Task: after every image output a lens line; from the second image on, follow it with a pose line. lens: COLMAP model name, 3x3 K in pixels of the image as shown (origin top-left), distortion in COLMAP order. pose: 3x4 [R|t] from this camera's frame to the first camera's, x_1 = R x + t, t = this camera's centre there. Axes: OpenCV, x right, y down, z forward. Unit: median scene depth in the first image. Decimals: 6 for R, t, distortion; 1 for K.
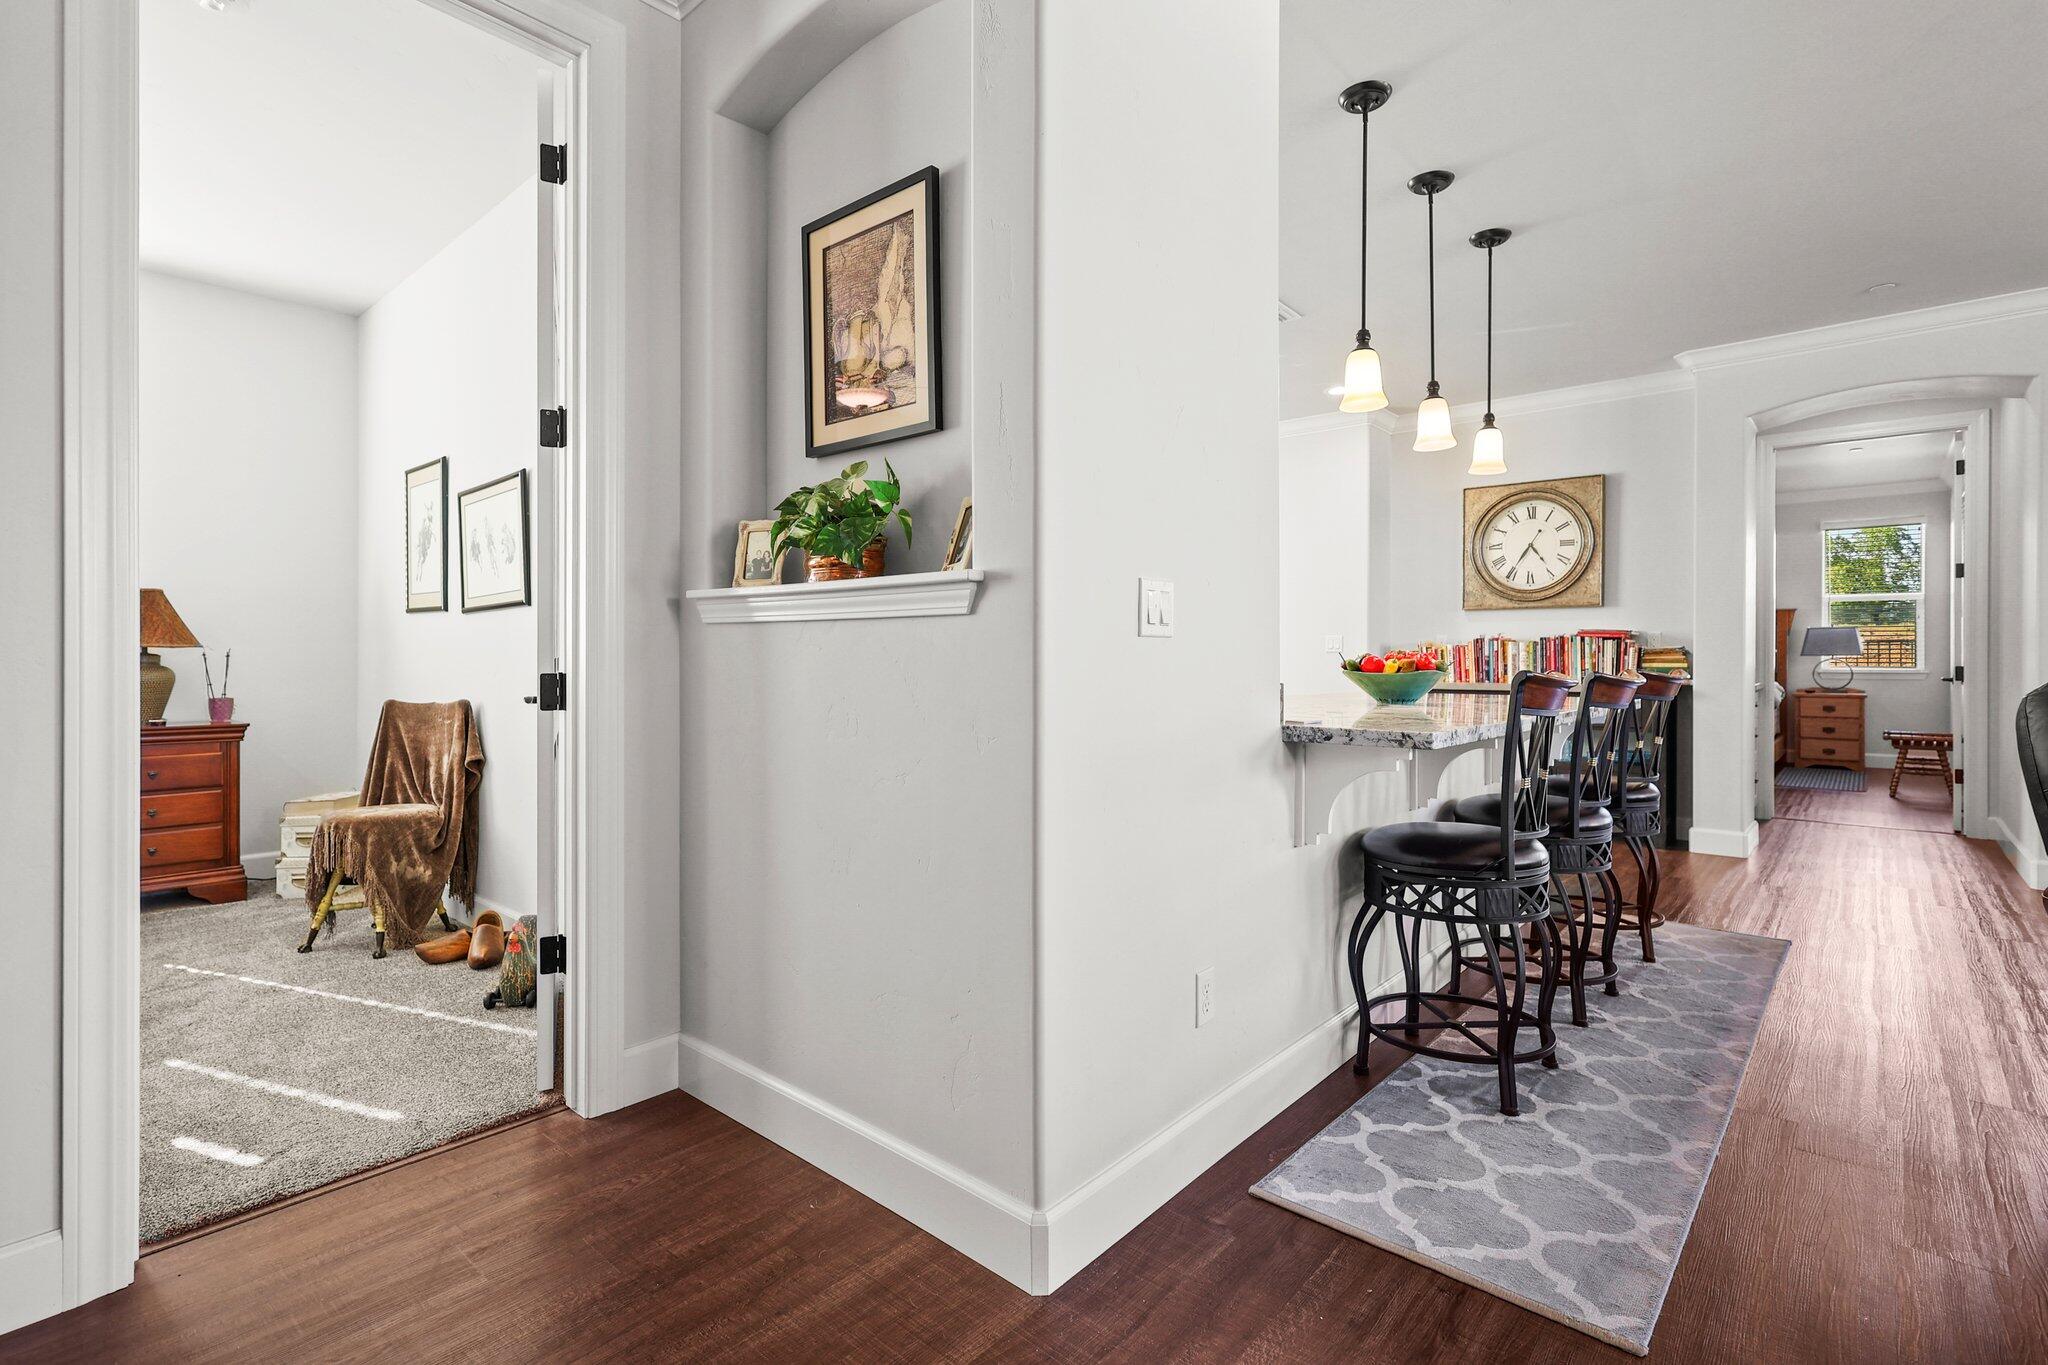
lens RADIAL K [[952.9, 0, 1015.8], [0, 952.9, 671.7], [0, 0, 1]] dist [0.001147, -0.000102]
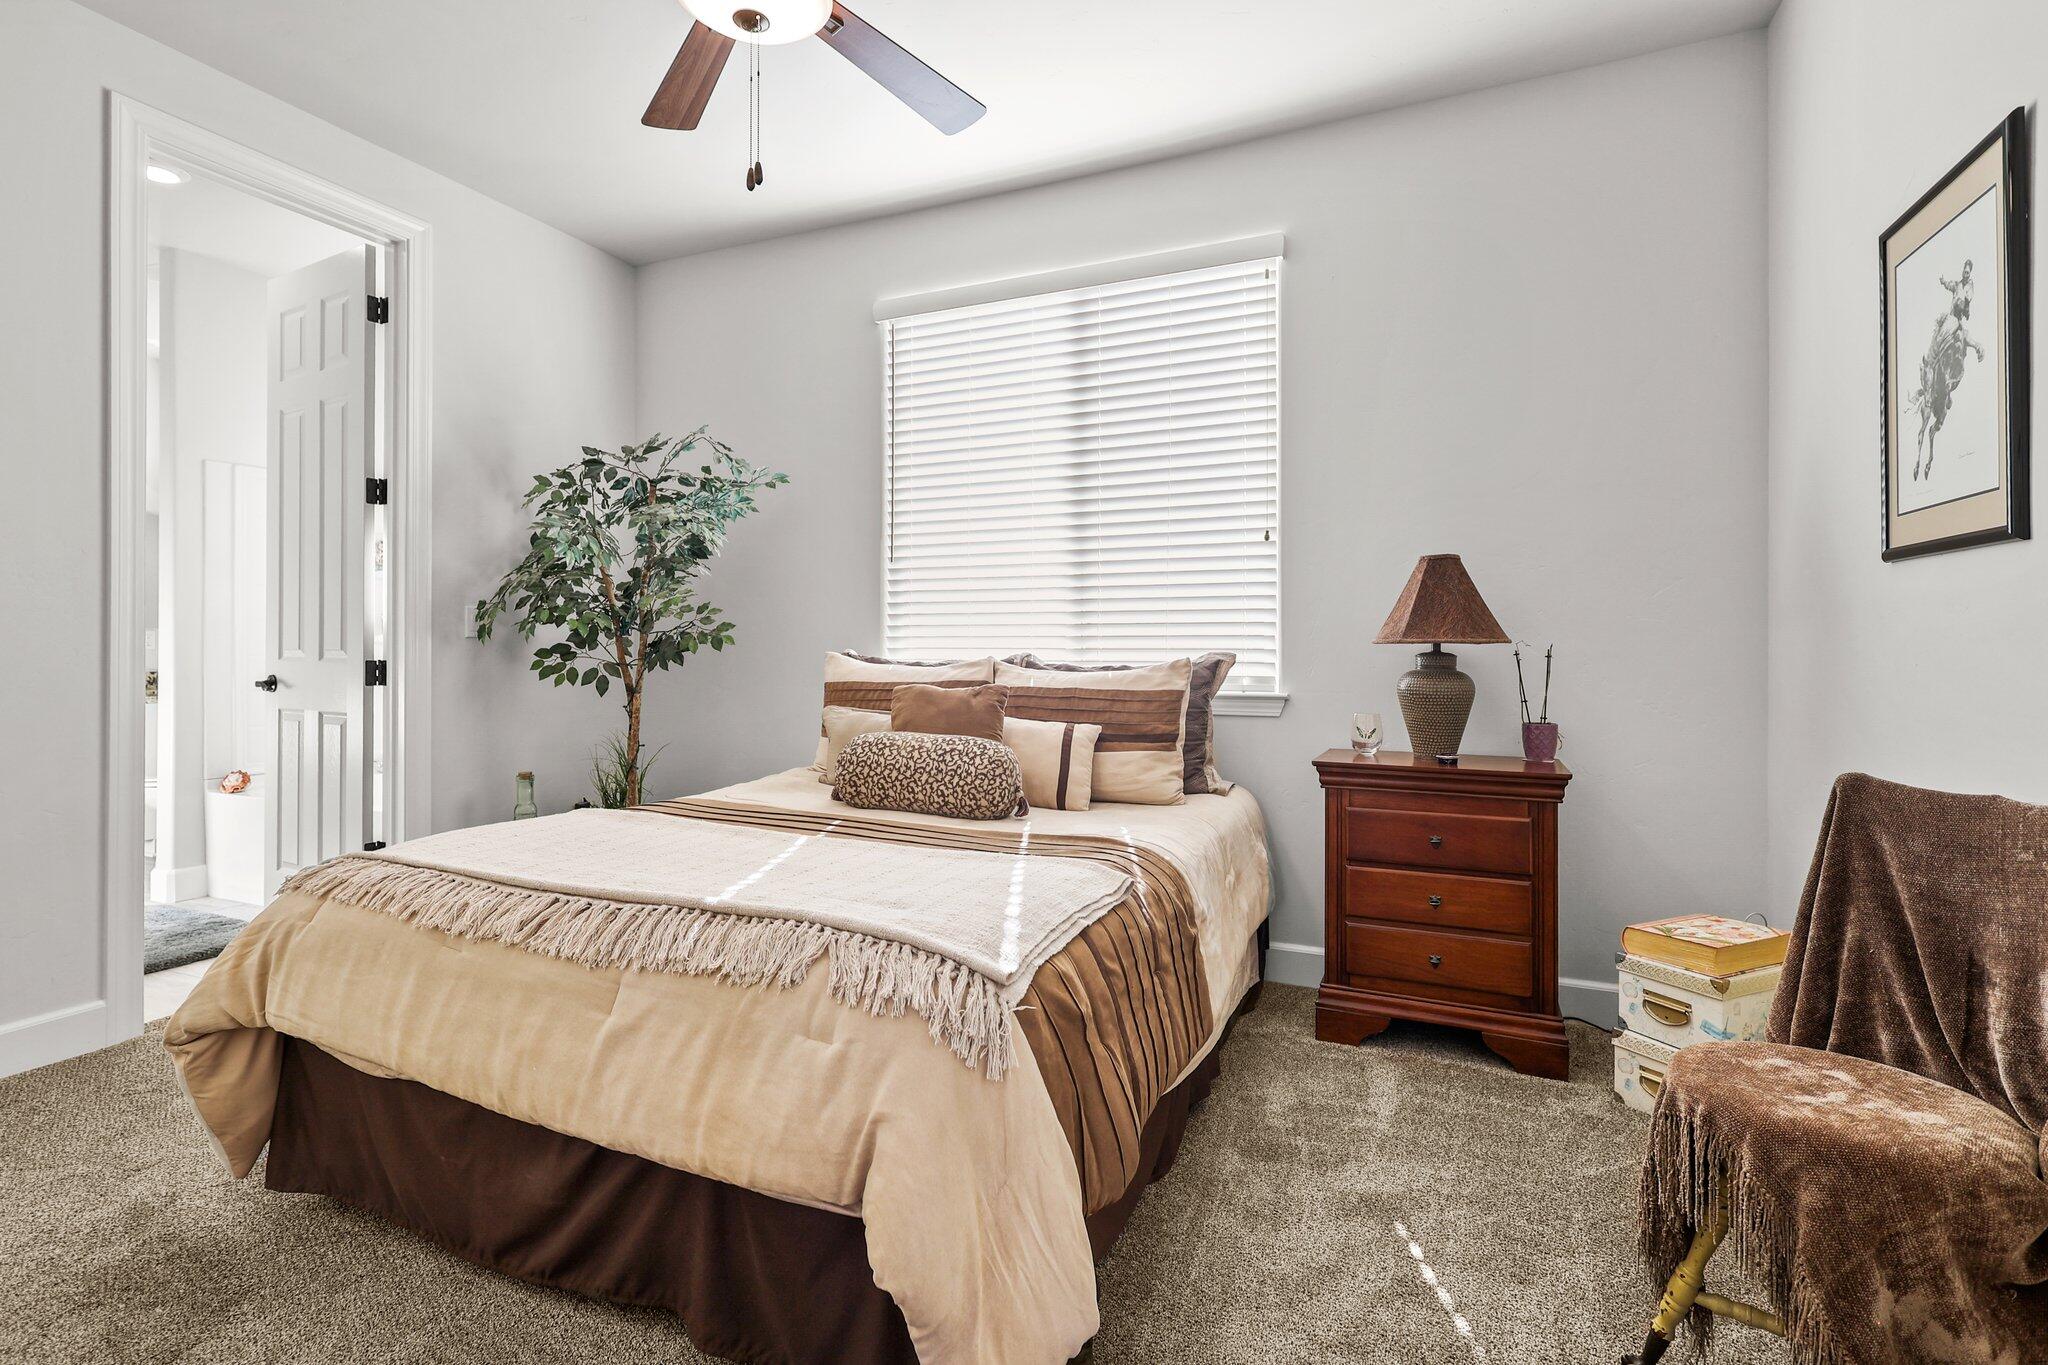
lens RADIAL K [[952.9, 0, 1033.9], [0, 952.9, 640.0], [0, 0, 1]] dist [0.001147, -0.000102]
pose [[0.308446, -0.010701, -0.951182, -0.387603], [-0.012061, 0.999812, -0.015159, -0.015453], [0.951165, 0.016148, 0.308259, 0.558777]]
